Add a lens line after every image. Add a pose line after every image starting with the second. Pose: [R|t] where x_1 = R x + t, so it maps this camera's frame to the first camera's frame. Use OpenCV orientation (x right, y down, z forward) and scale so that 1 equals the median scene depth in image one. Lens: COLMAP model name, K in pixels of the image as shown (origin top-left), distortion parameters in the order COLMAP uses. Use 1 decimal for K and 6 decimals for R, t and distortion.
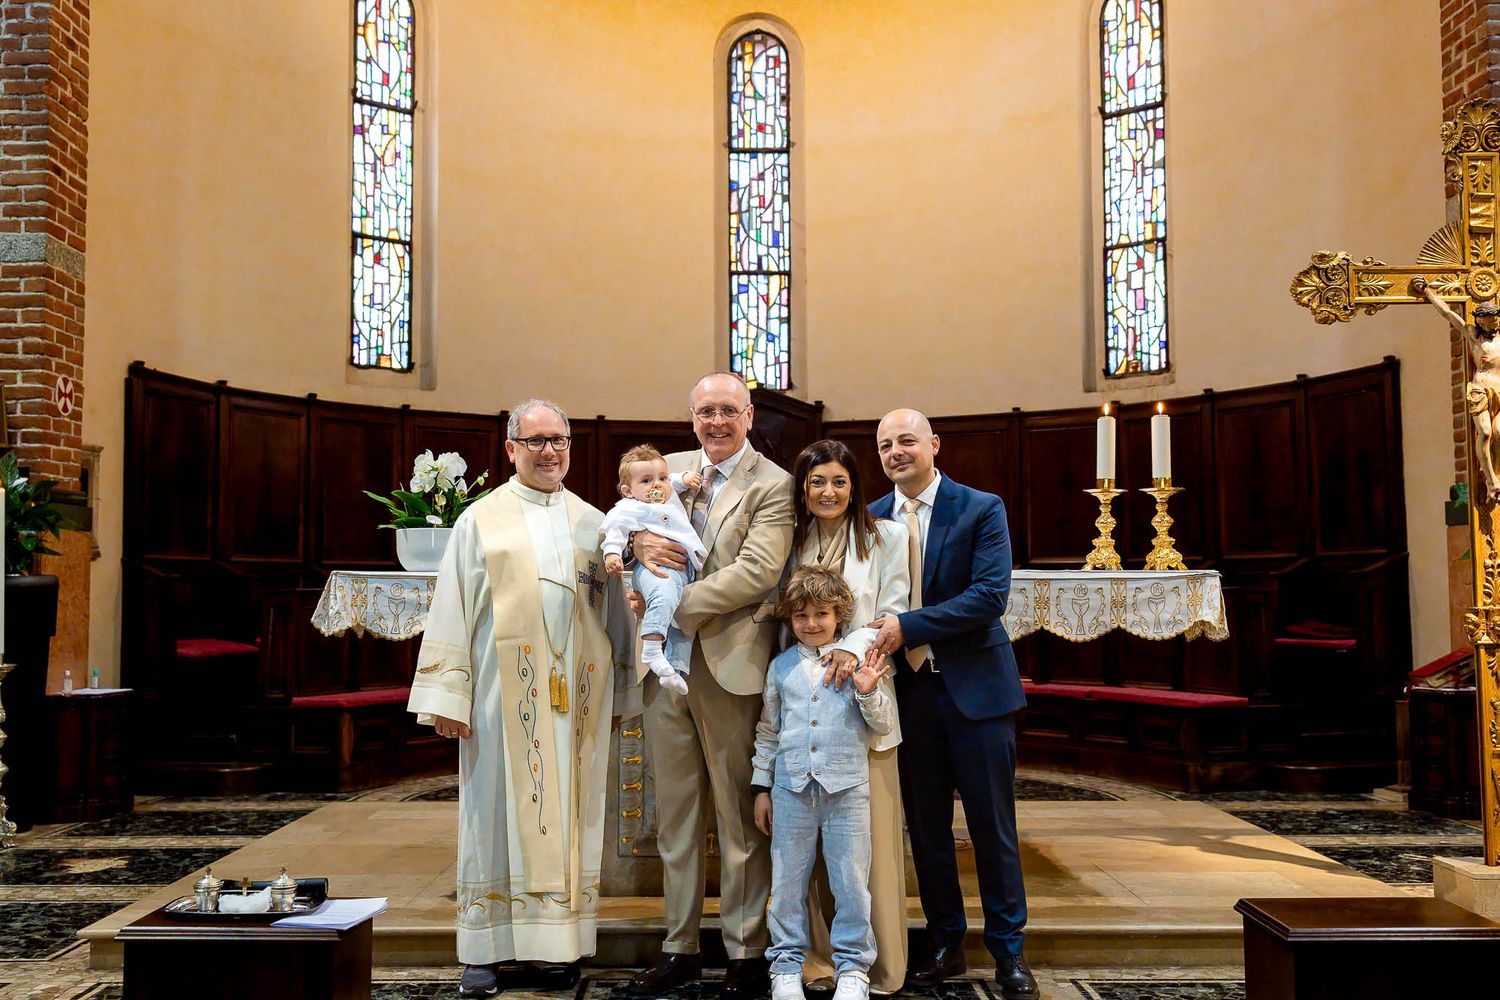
lens RADIAL K [[1670.3, 0, 728.6], [0, 1670.3, 498.9], [0, 0, 1]] dist [0.014427, 0.004941]
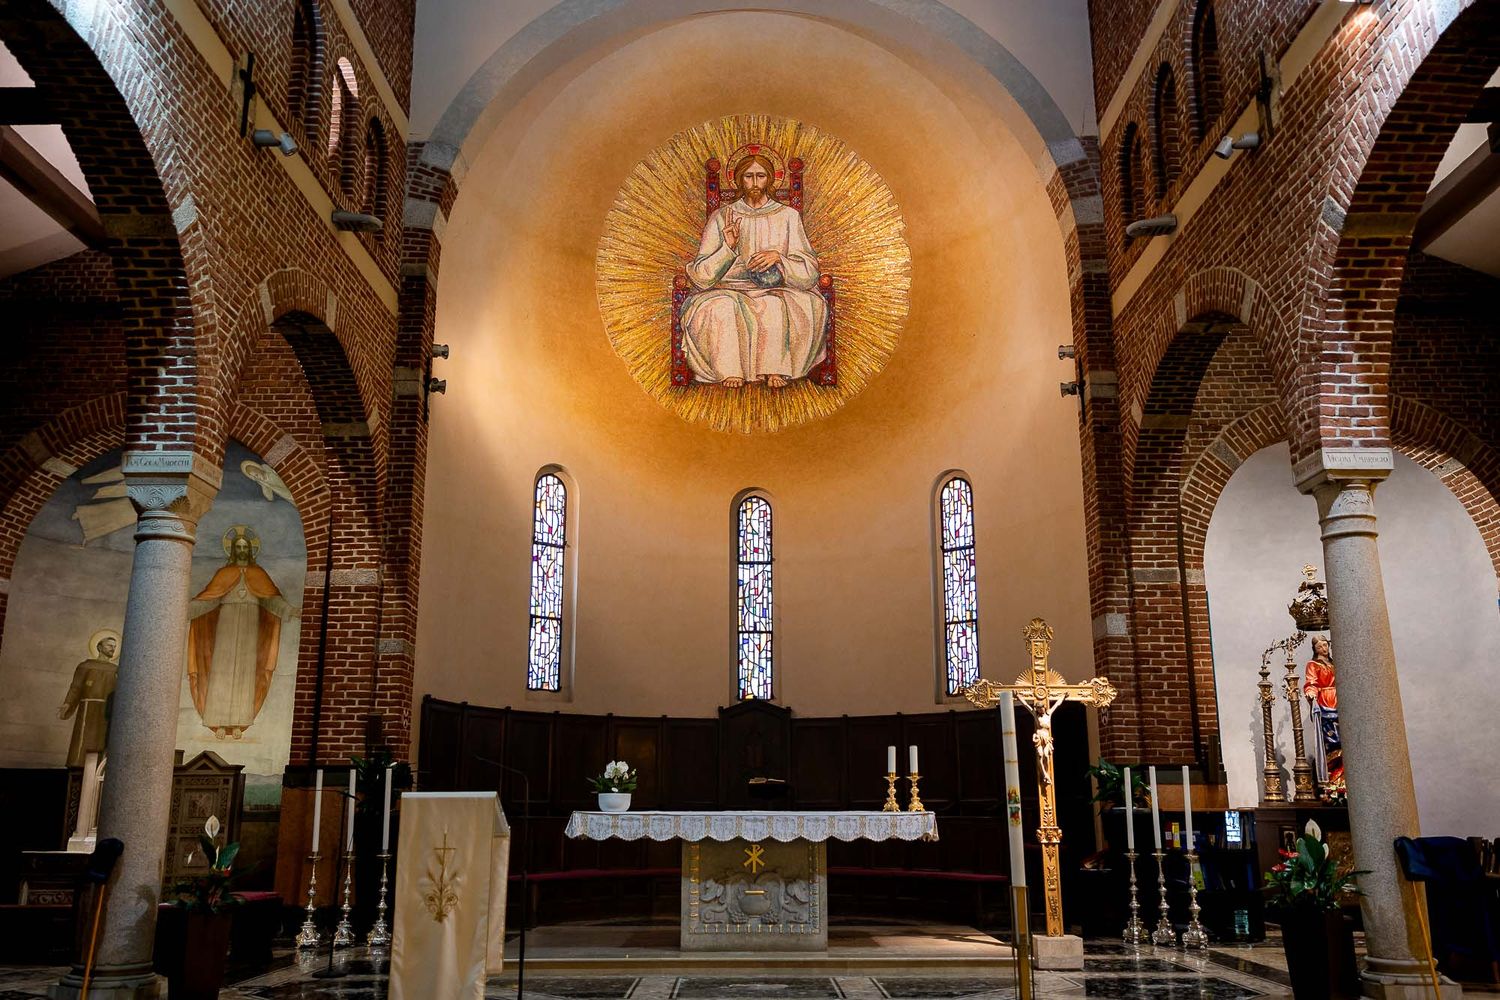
lens RADIAL K [[1313.3, 0, 750.0], [0, 1313.3, 500.0], [0, 0, 1]] dist [0.011526, 0.007418]
pose [[0.999963, 0.003776, 0.007703, 0.002237], [-0.002334, 0.983798, -0.179266, -0.026289], [-0.008255, 0.179242, 0.983770, -0.422217]]
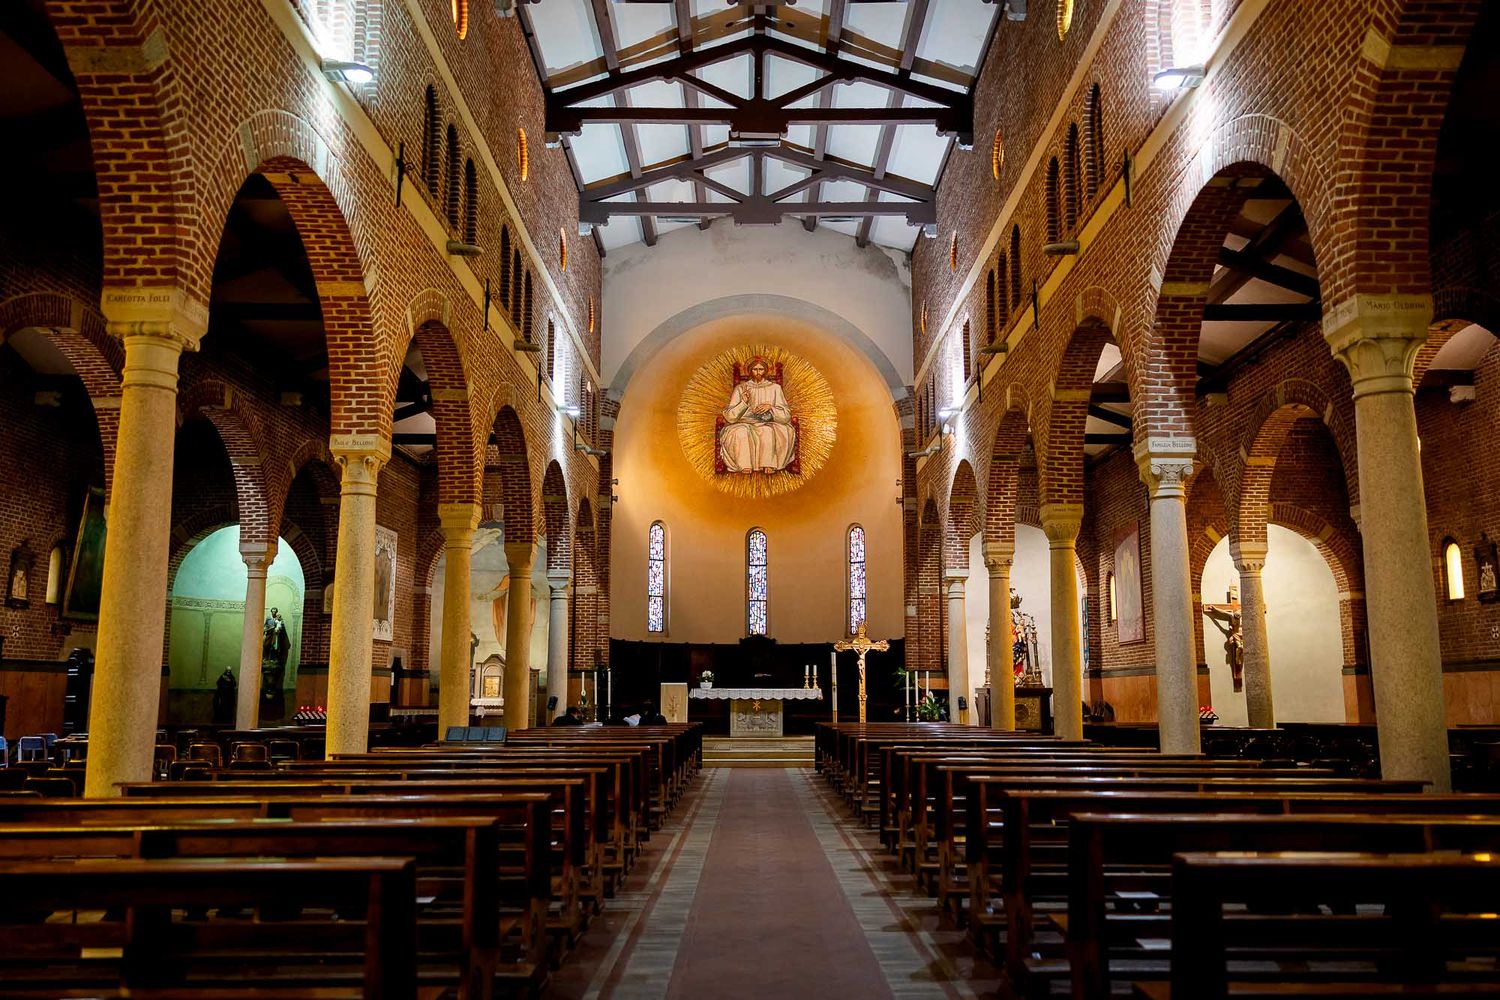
lens RADIAL K [[1273.1, 0, 750.5], [0, 1273.1, 471.8], [0, 0, 1]] dist [0.015682, 0.005304]
pose [[0.999979, 0.005131, 0.003891, -0.009223], [-0.004632, 0.992899, -0.118872, -0.094243], [-0.004474, 0.118851, 0.992902, -1.842371]]
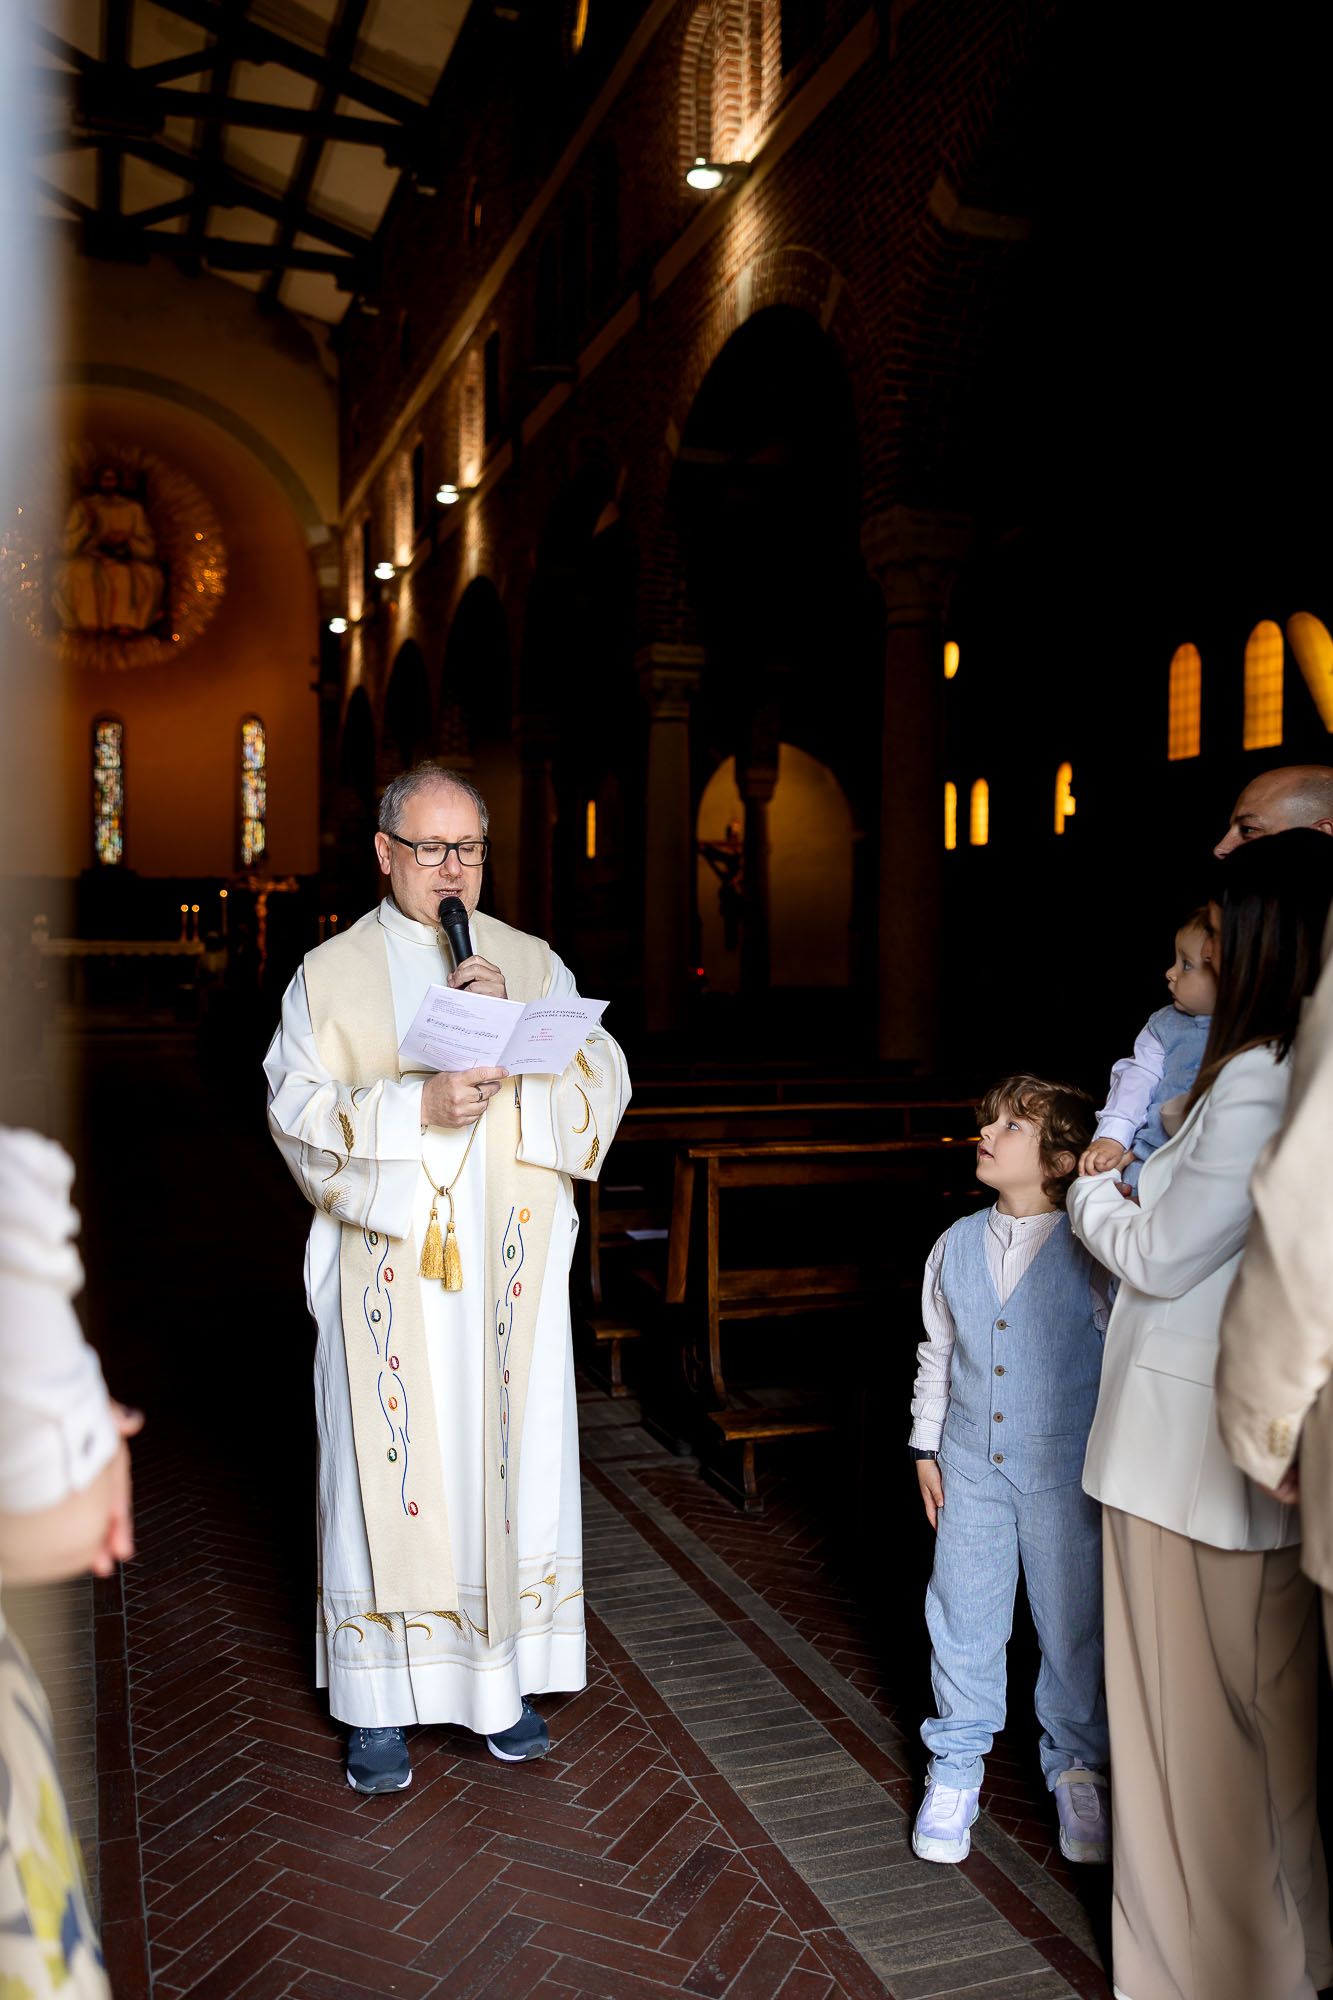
lens RADIAL K [[1751.1, 0, 666.5], [0, 1751.1, 1000.0], [0, 0, 1]] dist [0.011526, 0.007418]
pose [[0.946529, 0.000845, 0.322617, -0.040013], [-0.028411, 0.996330, 0.080746, -0.108054], [-0.321365, -0.085595, 0.943079, -1.914802]]
